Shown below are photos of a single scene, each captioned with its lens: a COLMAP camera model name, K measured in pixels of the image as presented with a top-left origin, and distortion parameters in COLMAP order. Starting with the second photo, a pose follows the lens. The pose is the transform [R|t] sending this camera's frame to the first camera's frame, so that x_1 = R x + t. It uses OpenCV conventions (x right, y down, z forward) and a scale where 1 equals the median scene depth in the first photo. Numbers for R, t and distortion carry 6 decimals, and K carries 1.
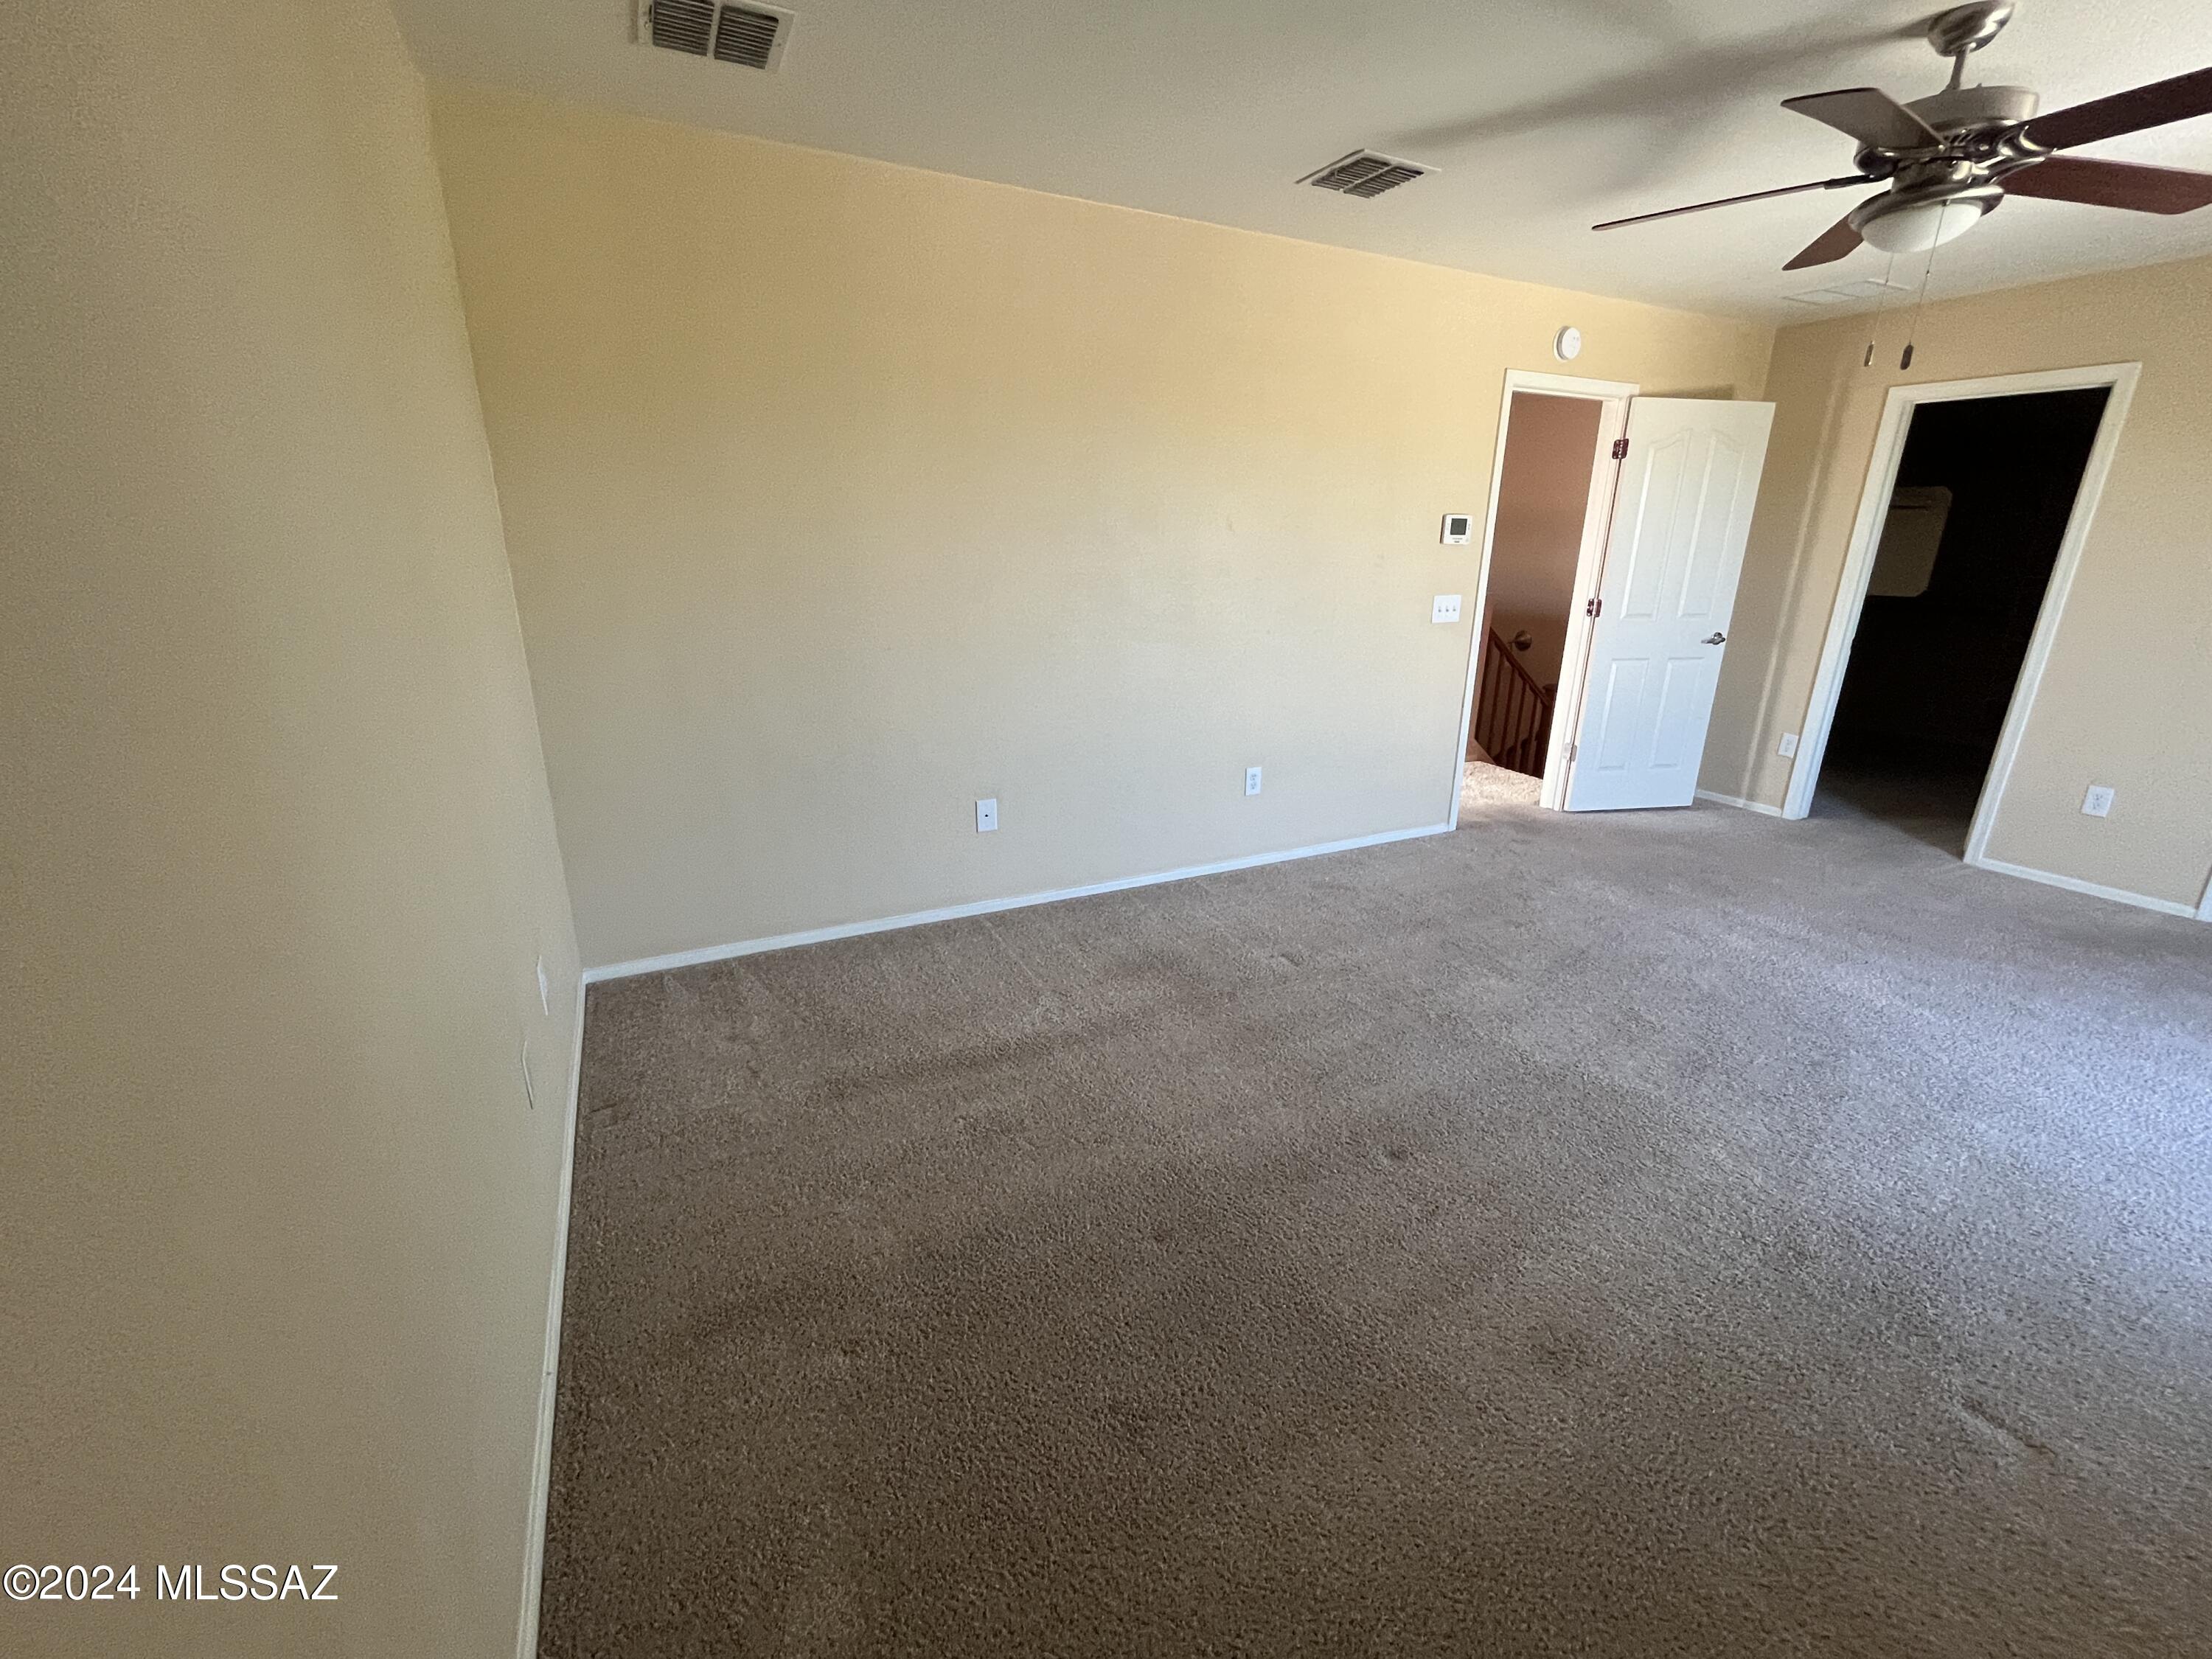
lens RADIAL K [[917.4, 0, 1108.0], [0, 917.4, 840.0], [0, 0, 1]] dist [0.003543, -0.001037]
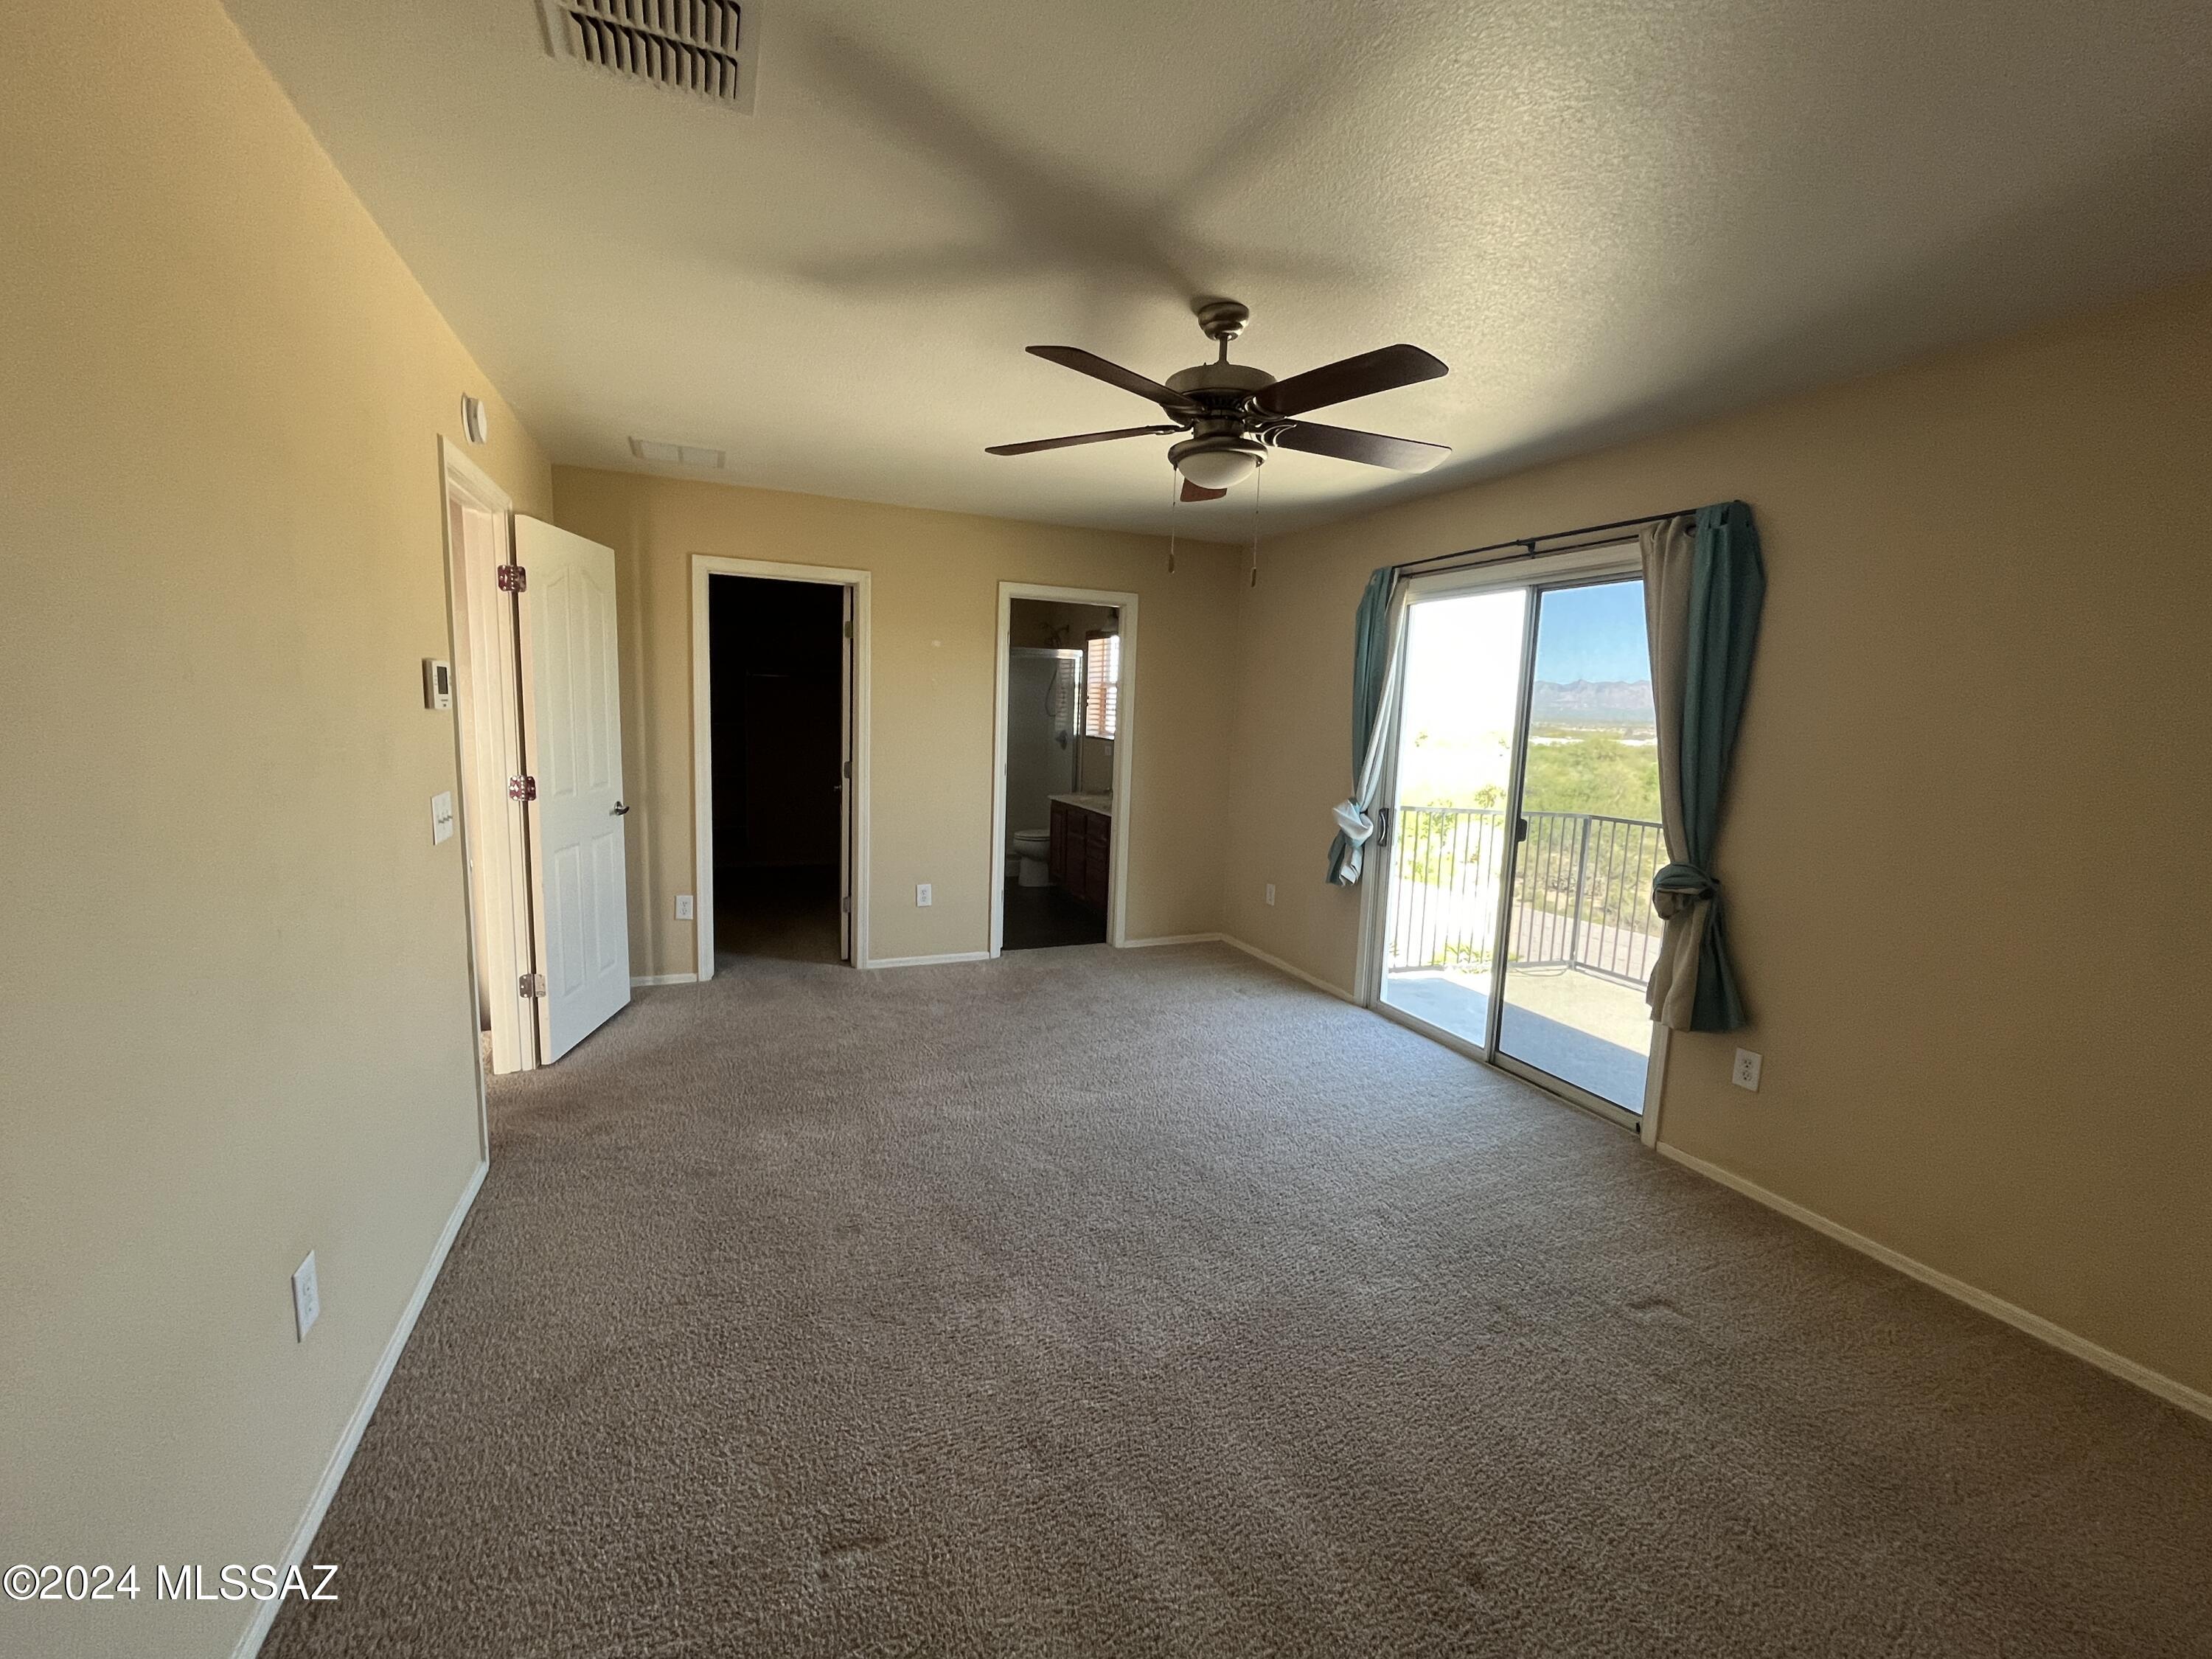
lens RADIAL K [[917.4, 0, 1100.3], [0, 917.4, 831.5], [0, 0, 1]] dist [0.003543, -0.001037]
pose [[0.058830, -0.142696, 0.988017, -0.182979], [0.277633, 0.953023, 0.121111, -0.209133], [-0.958884, 0.267181, 0.095683, 0.582967]]
